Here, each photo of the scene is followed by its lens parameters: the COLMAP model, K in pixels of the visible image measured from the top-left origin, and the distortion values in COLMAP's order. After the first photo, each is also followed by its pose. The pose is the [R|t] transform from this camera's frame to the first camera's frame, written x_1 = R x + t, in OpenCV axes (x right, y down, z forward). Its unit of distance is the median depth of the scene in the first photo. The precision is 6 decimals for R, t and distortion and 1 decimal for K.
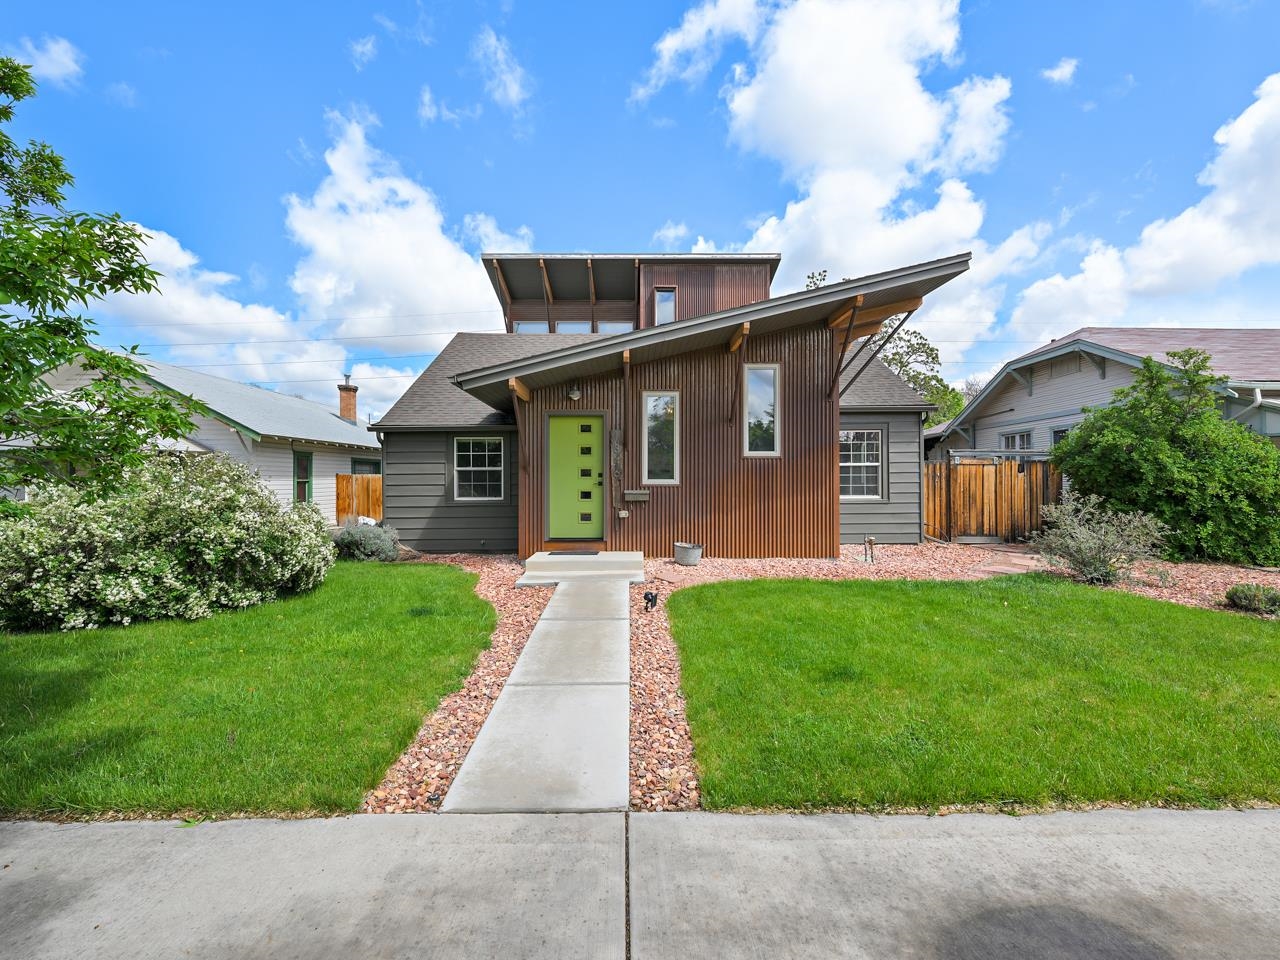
lens RADIAL K [[574.0, 0, 643.3], [0, 574.0, 480.8], [0, 0, 1]] dist [0.003123, 0.001258]
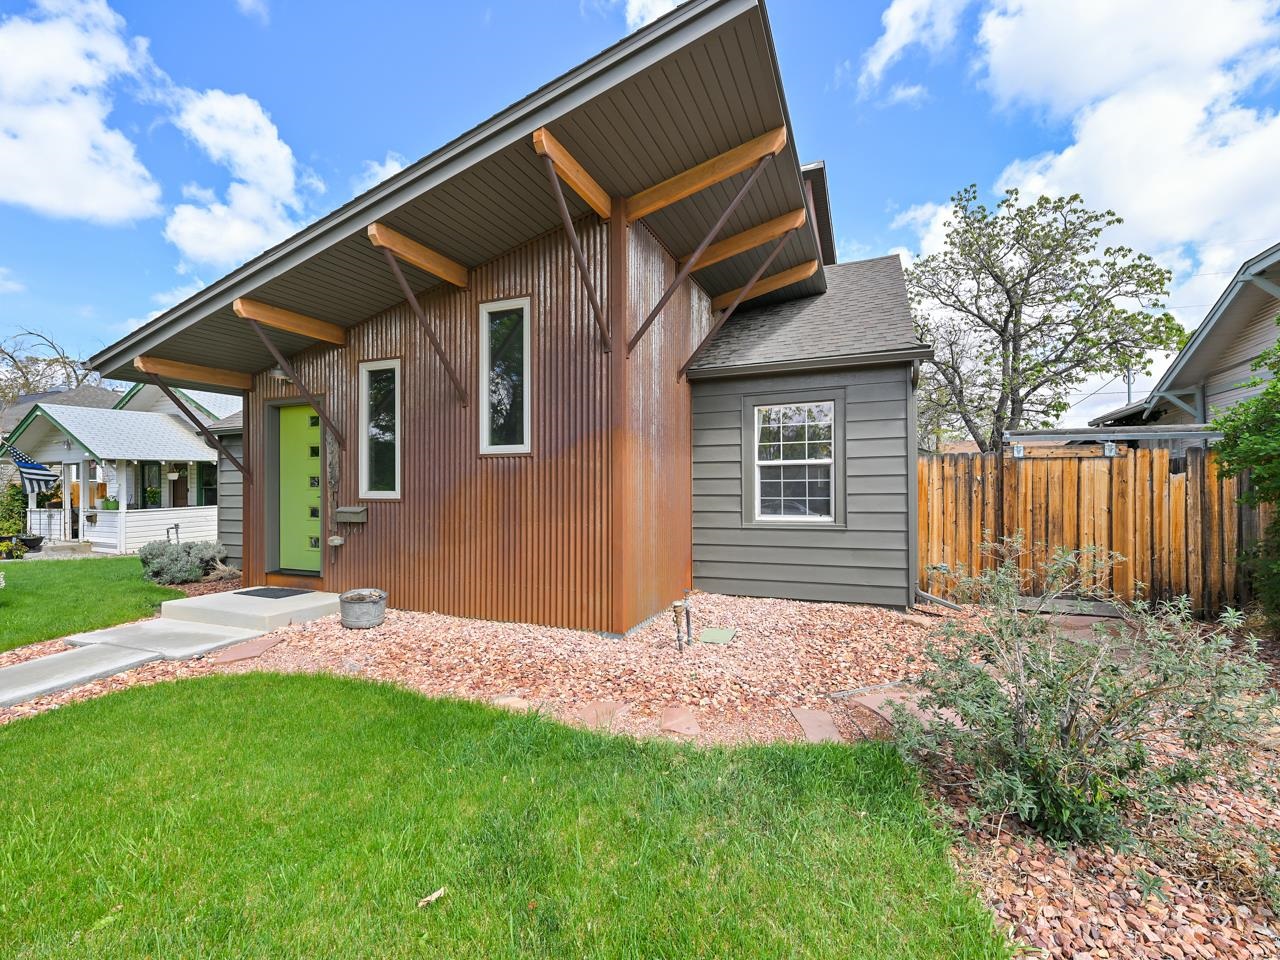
lens RADIAL K [[574.0, 0, 635.3], [0, 574.0, 483.6], [0, 0, 1]] dist [0.003123, 0.001258]
pose [[0.917106, -0.002522, -0.398635, 0.499957], [0.004546, 0.999981, 0.004131, -0.010951], [0.398617, -0.005601, 0.917100, 0.434815]]
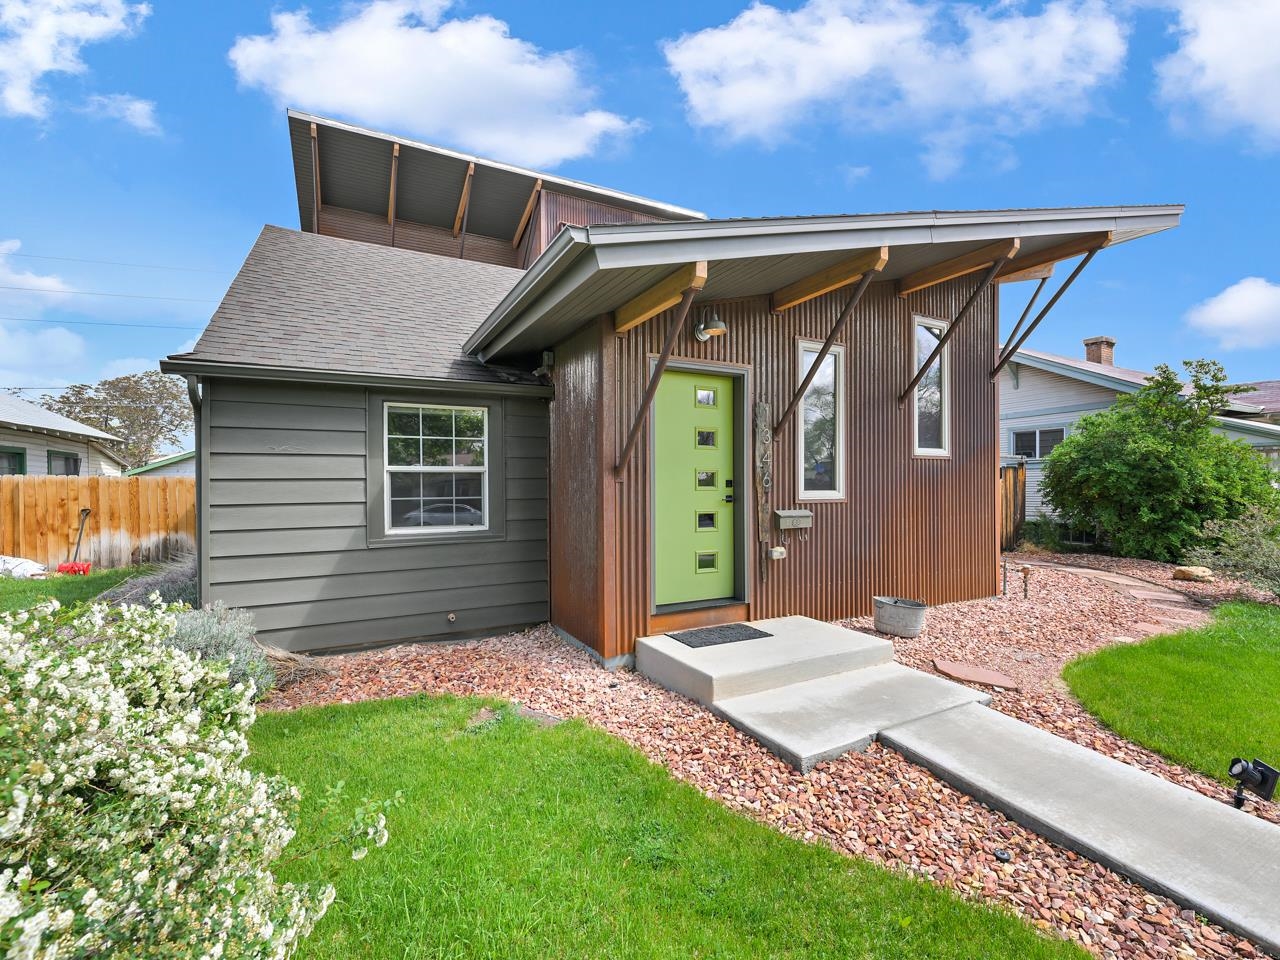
lens RADIAL K [[574.0, 0, 640.6], [0, 574.0, 481.4], [0, 0, 1]] dist [0.003123, 0.001258]
pose [[0.893843, 0.001312, 0.448379, -0.351518], [-0.000898, 0.999999, -0.001137, -0.009869], [-0.448380, 0.000614, 0.893843, 0.479214]]
